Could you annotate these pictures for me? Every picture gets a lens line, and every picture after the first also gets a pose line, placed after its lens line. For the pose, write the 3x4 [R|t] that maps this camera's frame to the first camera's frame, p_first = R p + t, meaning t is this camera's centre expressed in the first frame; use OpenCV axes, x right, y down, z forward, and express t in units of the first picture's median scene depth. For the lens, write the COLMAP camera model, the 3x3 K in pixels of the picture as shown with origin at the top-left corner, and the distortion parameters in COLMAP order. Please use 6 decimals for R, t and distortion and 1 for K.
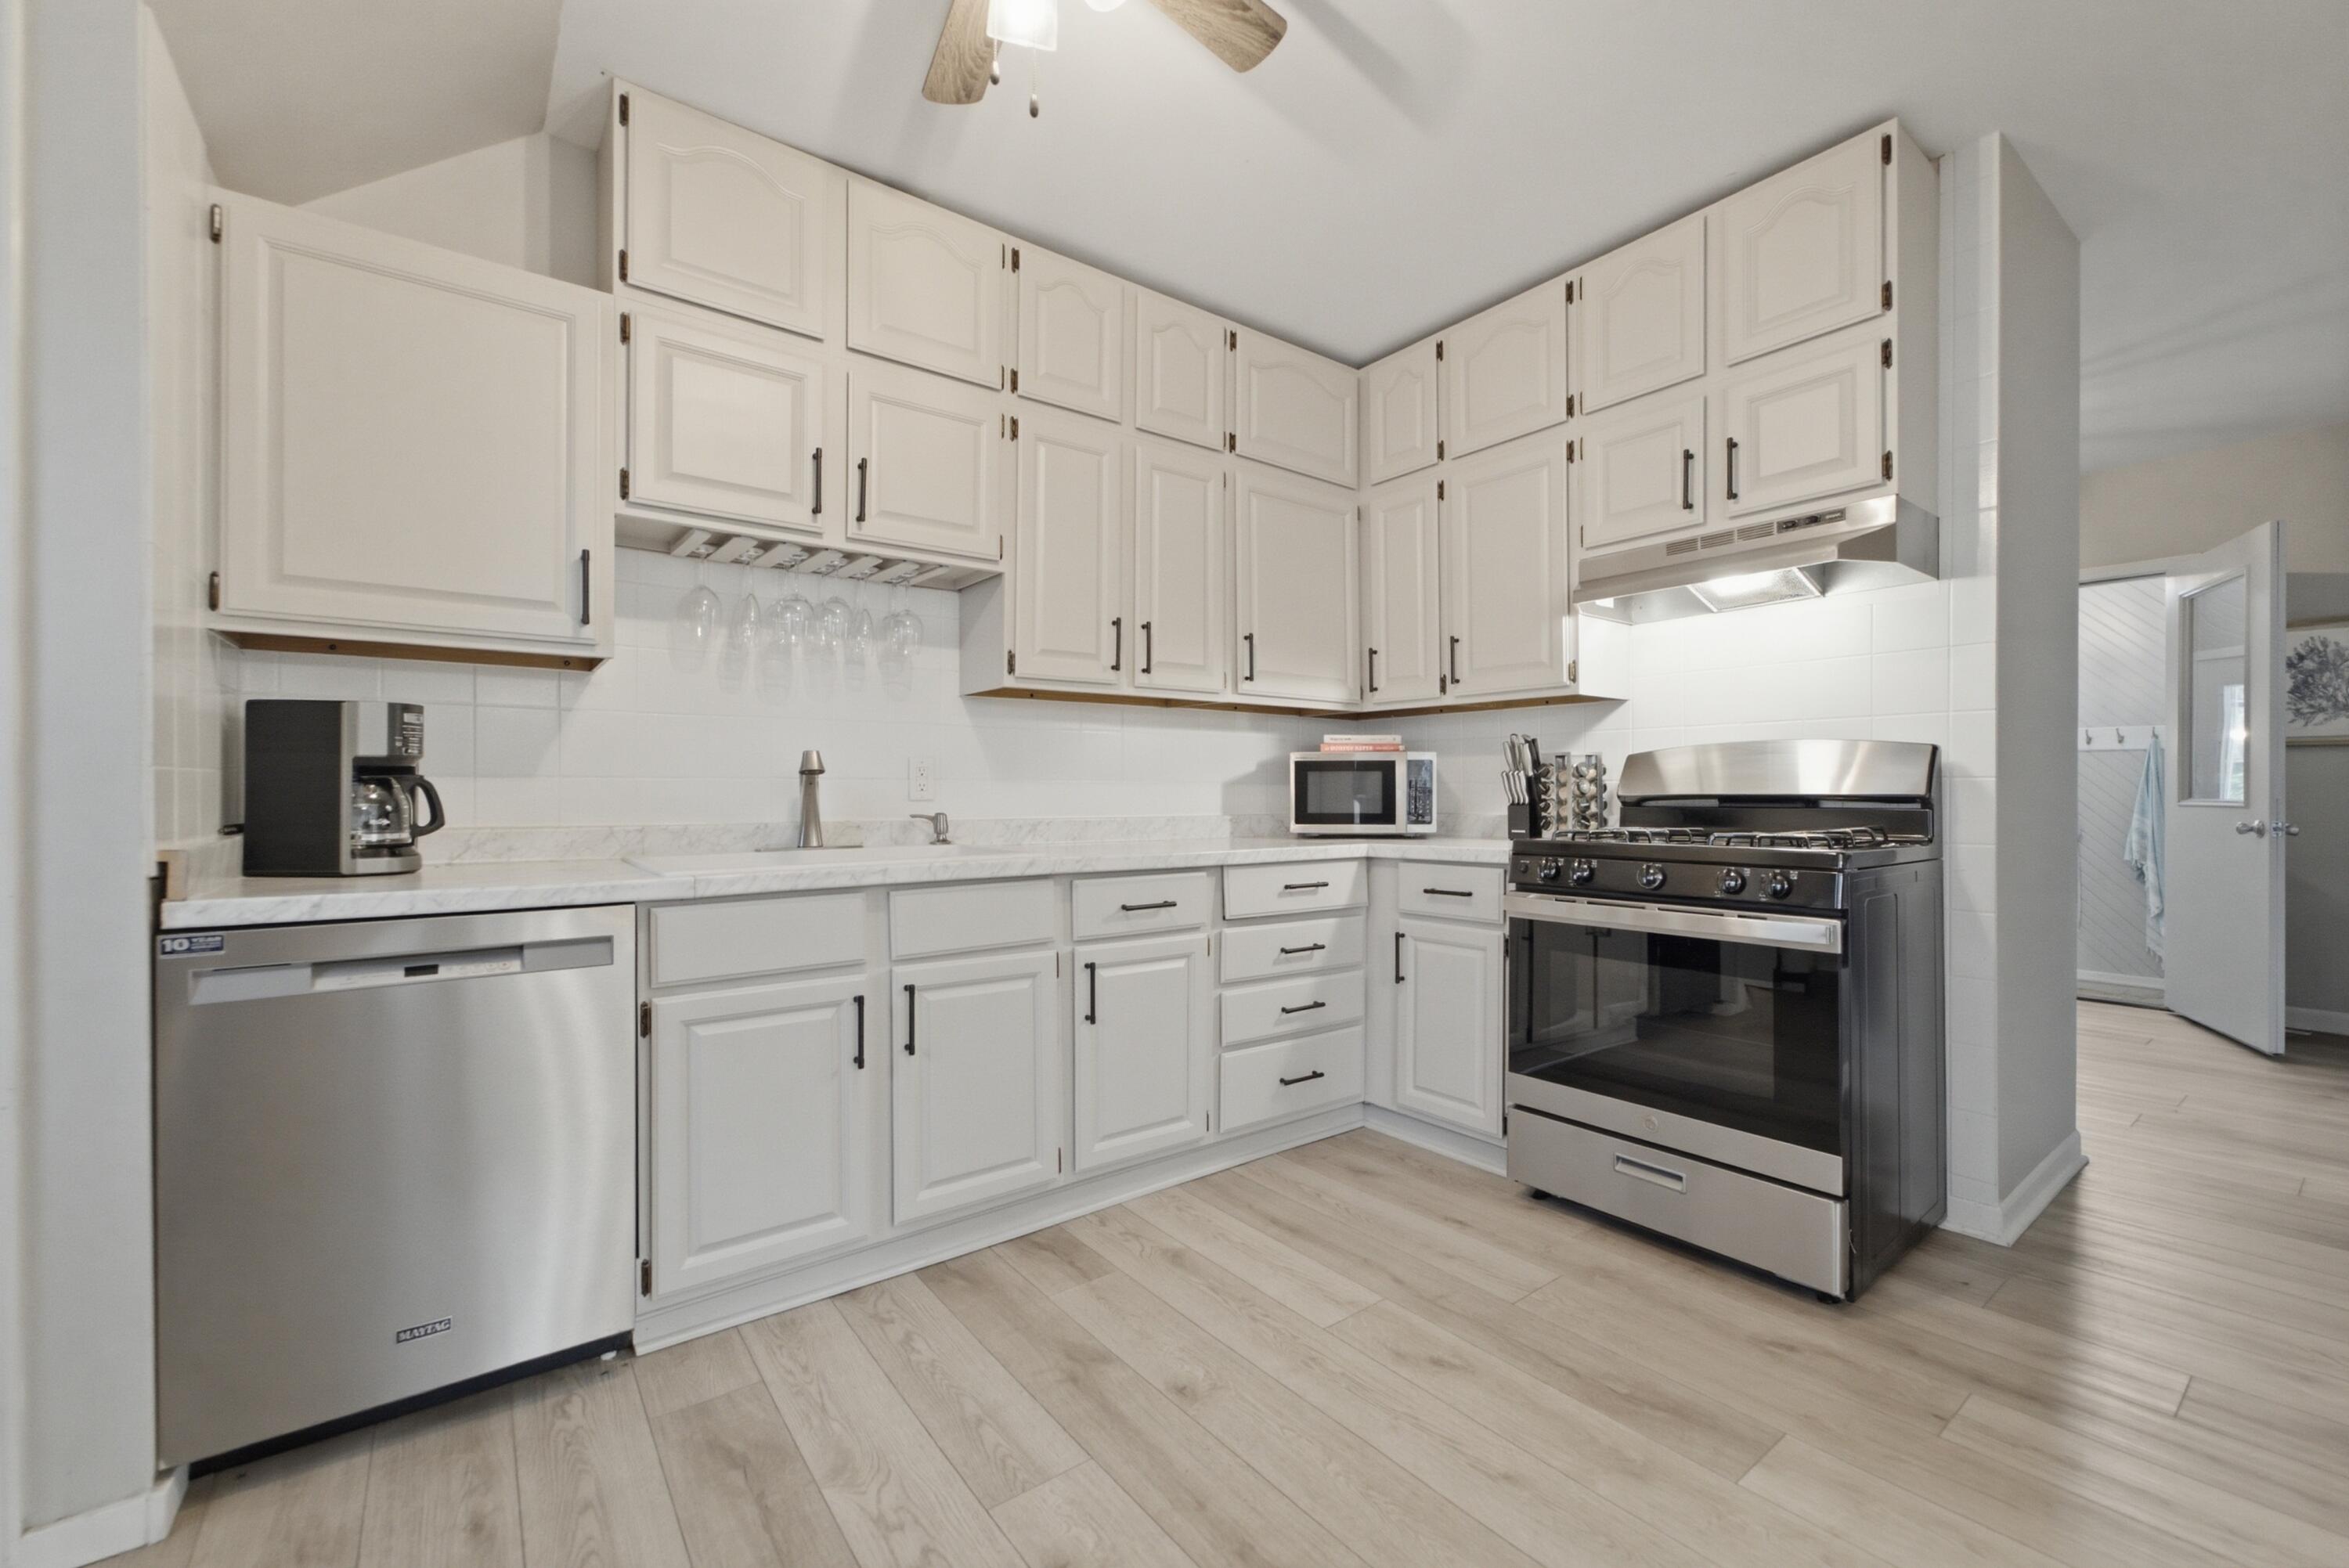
lens RADIAL K [[974.0, 0, 1170.8], [0, 974.0, 783.4], [0, 0, 1]] dist [-0.008030, 0.005309]
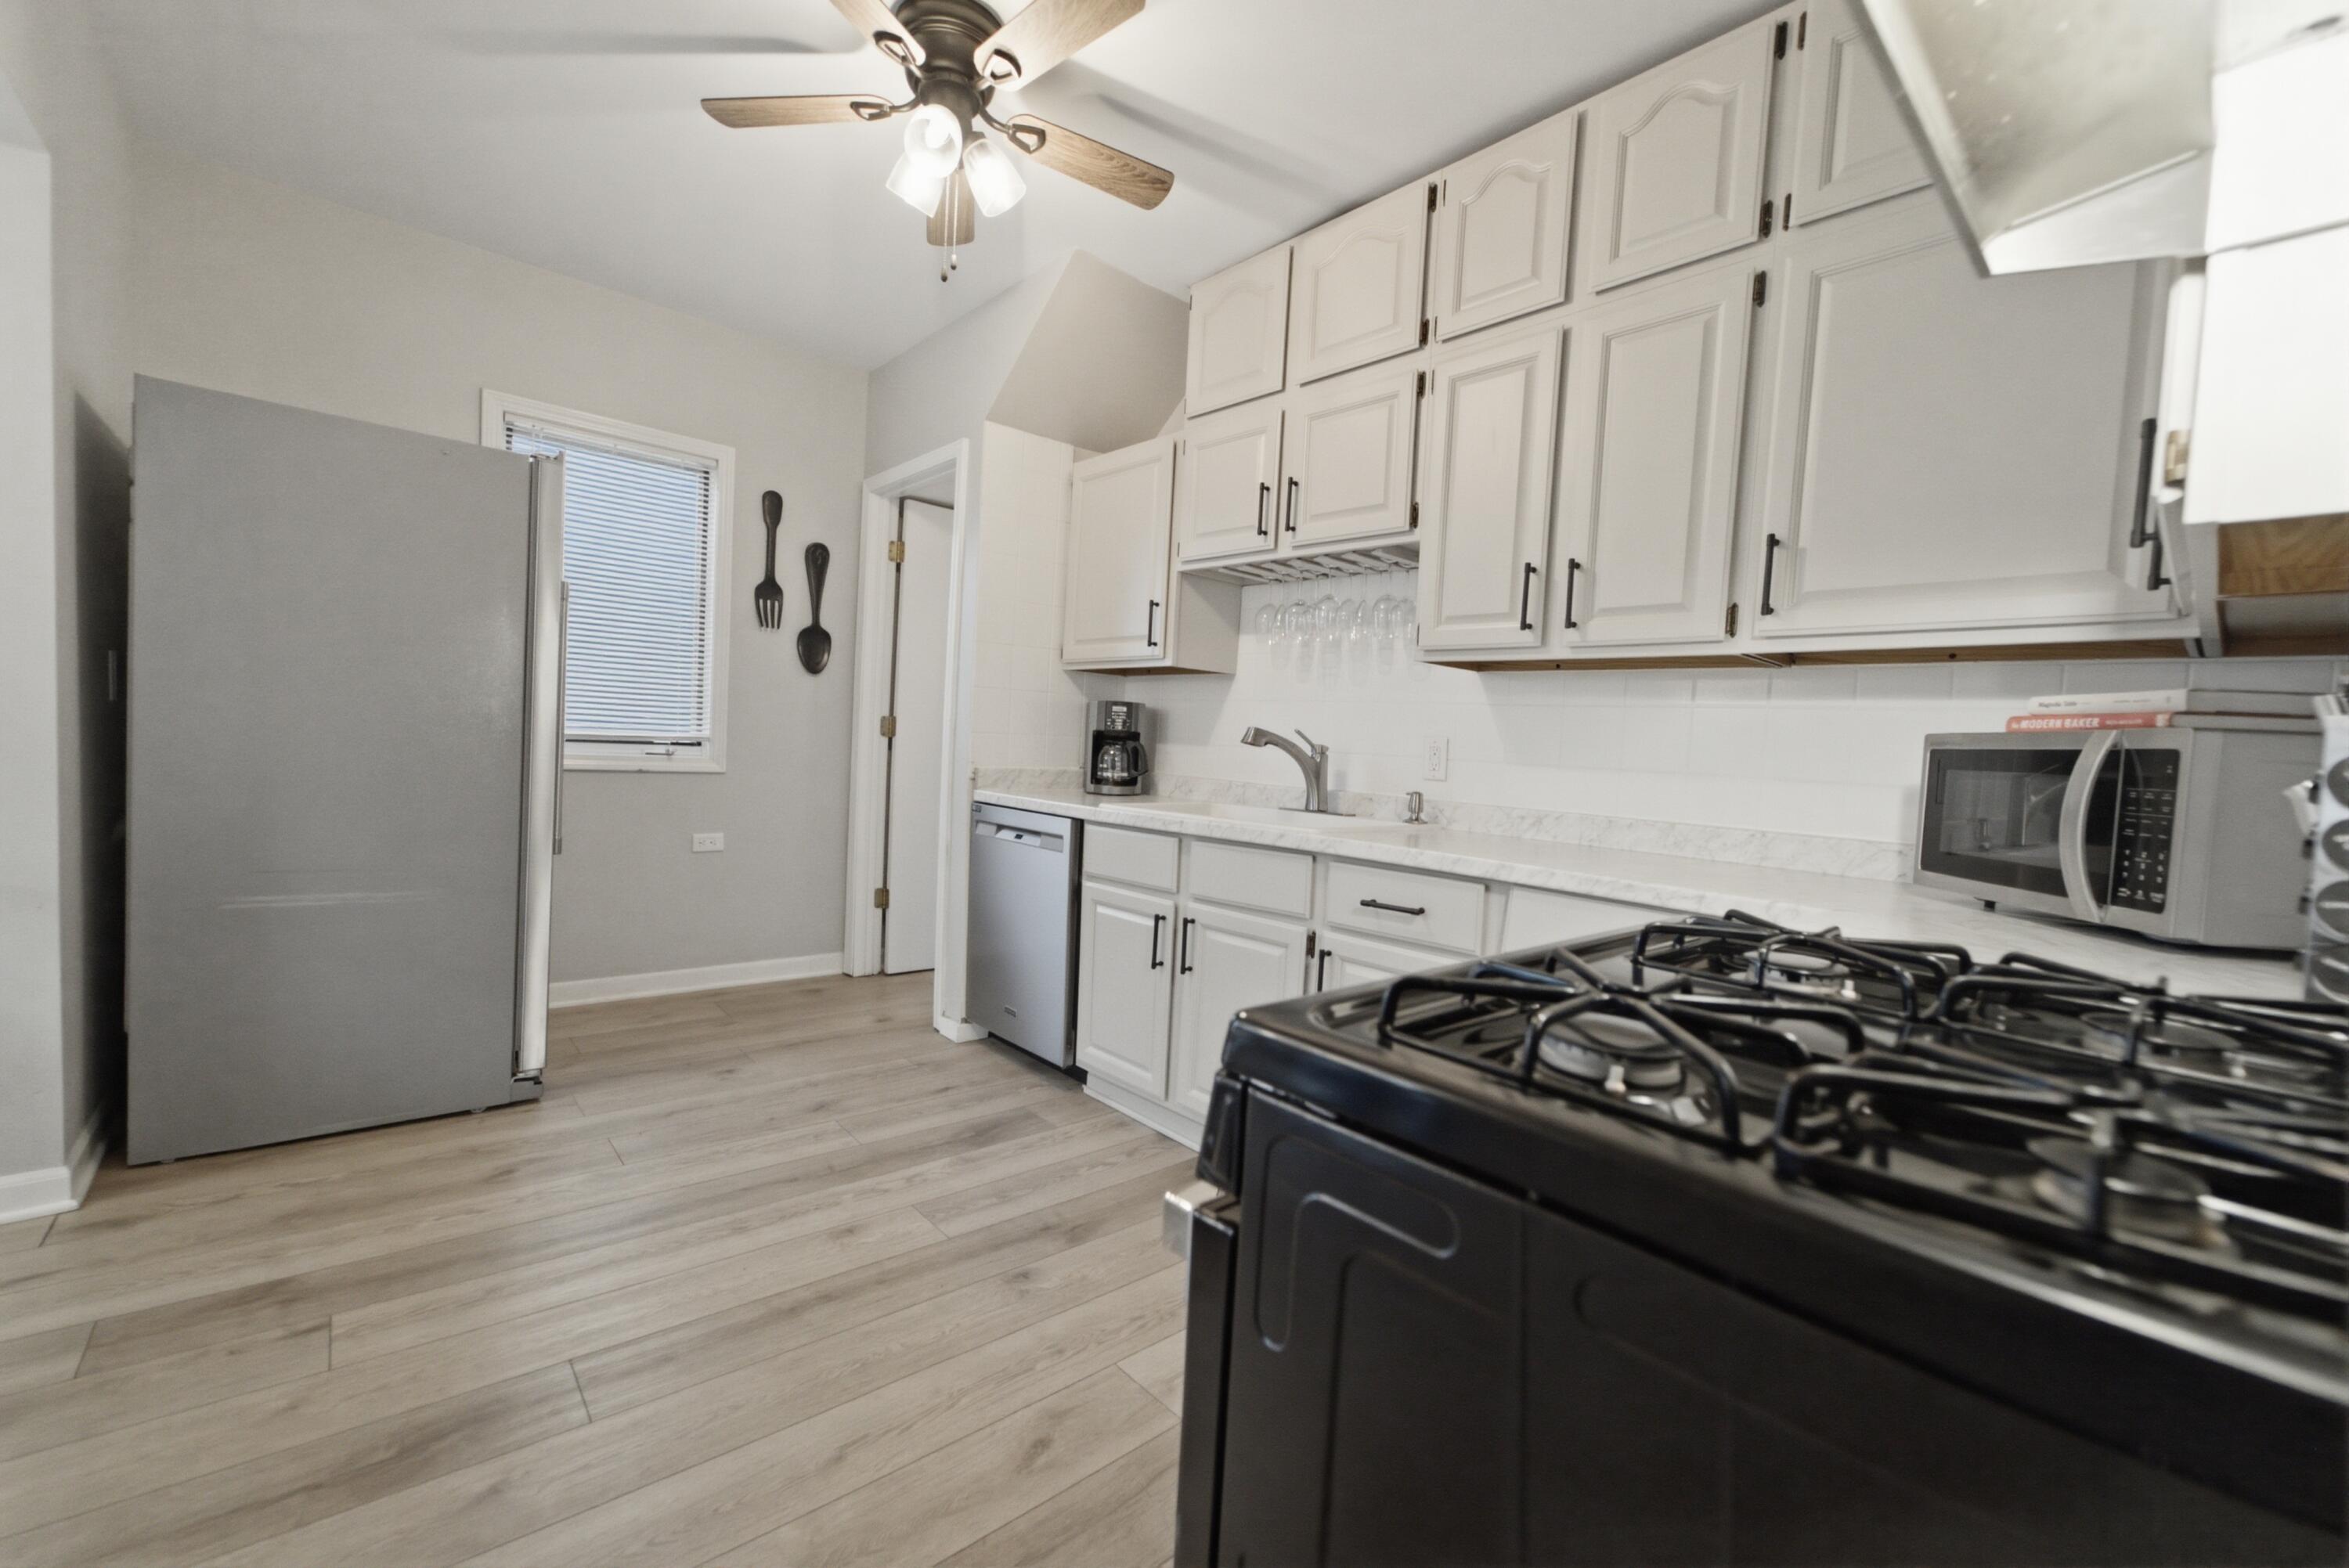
lens RADIAL K [[974.0, 0, 1194.9], [0, 974.0, 788.5], [0, 0, 1]] dist [-0.008030, 0.005309]
pose [[0.075806, 0.052032, -0.995764, 0.802395], [-0.048405, 0.997652, 0.048446, -0.012893], [0.995947, 0.044527, 0.078147, 0.761035]]
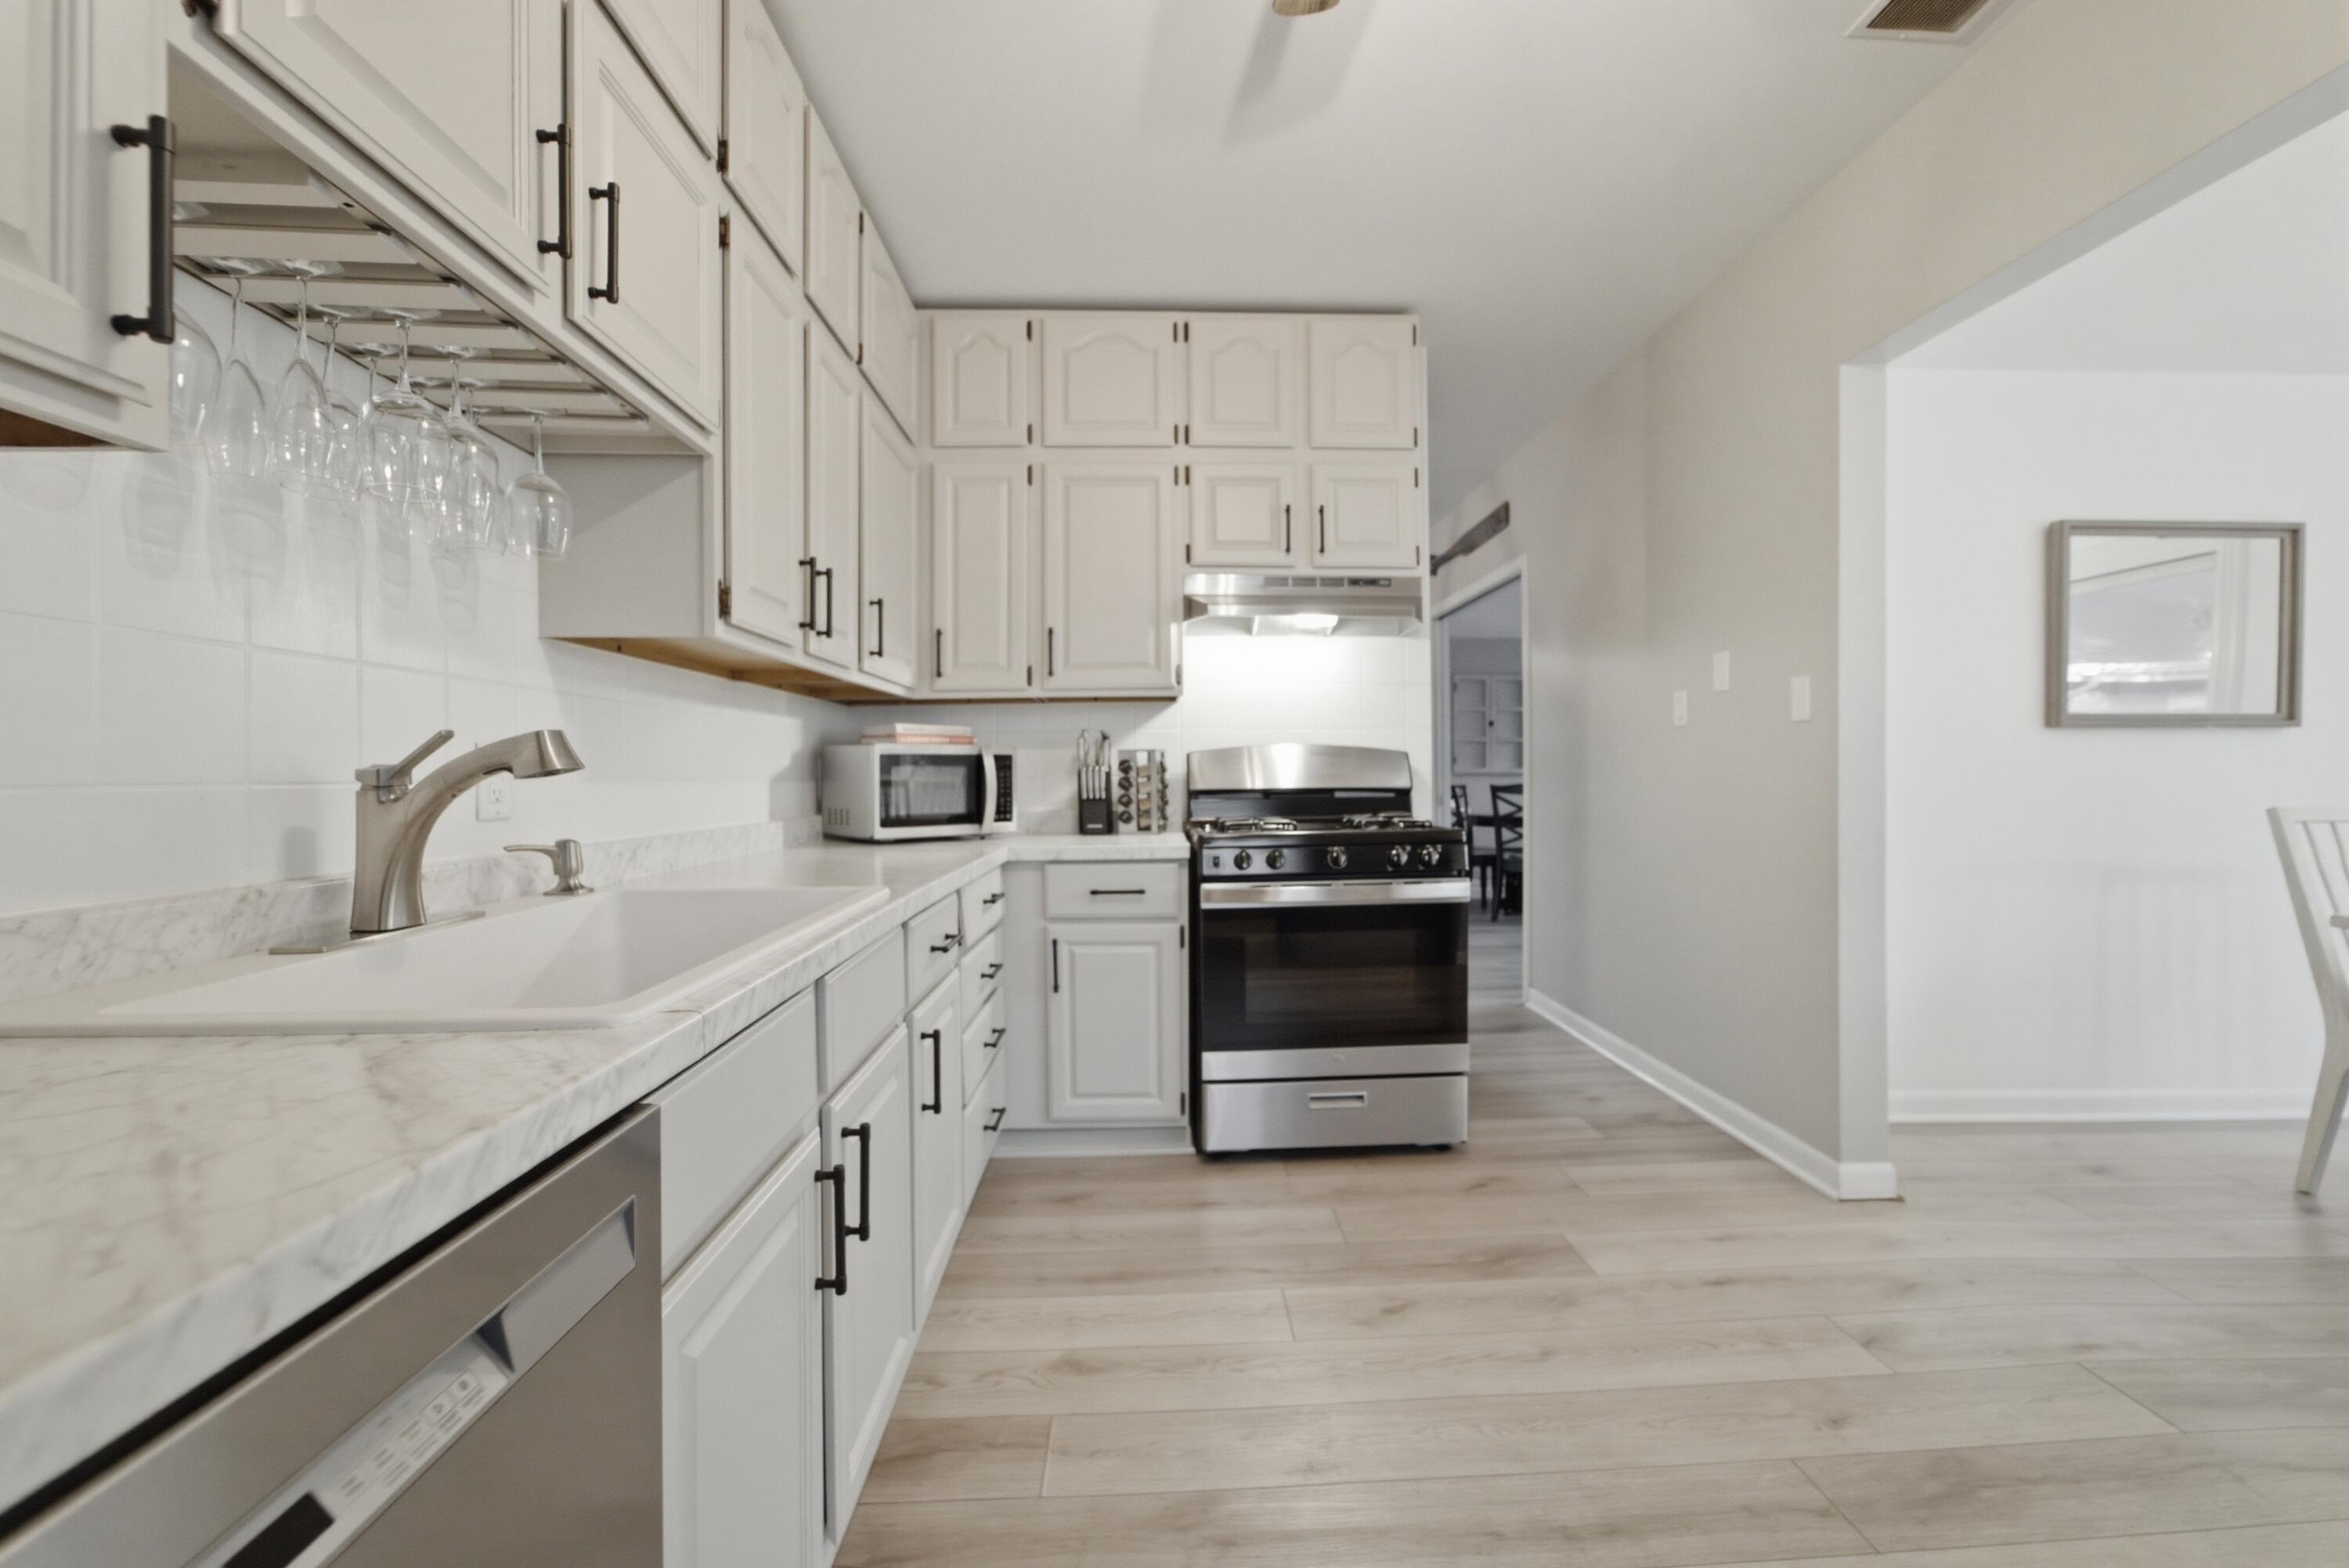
lens RADIAL K [[974.0, 0, 1195.1], [0, 974.0, 775.2], [0, 0, 1]] dist [-0.008030, 0.005309]
pose [[0.561172, -0.005588, 0.827681, -0.546611], [0.002694, 0.999984, 0.004925, -0.010327], [-0.827695, -0.000534, 0.561178, 0.413040]]
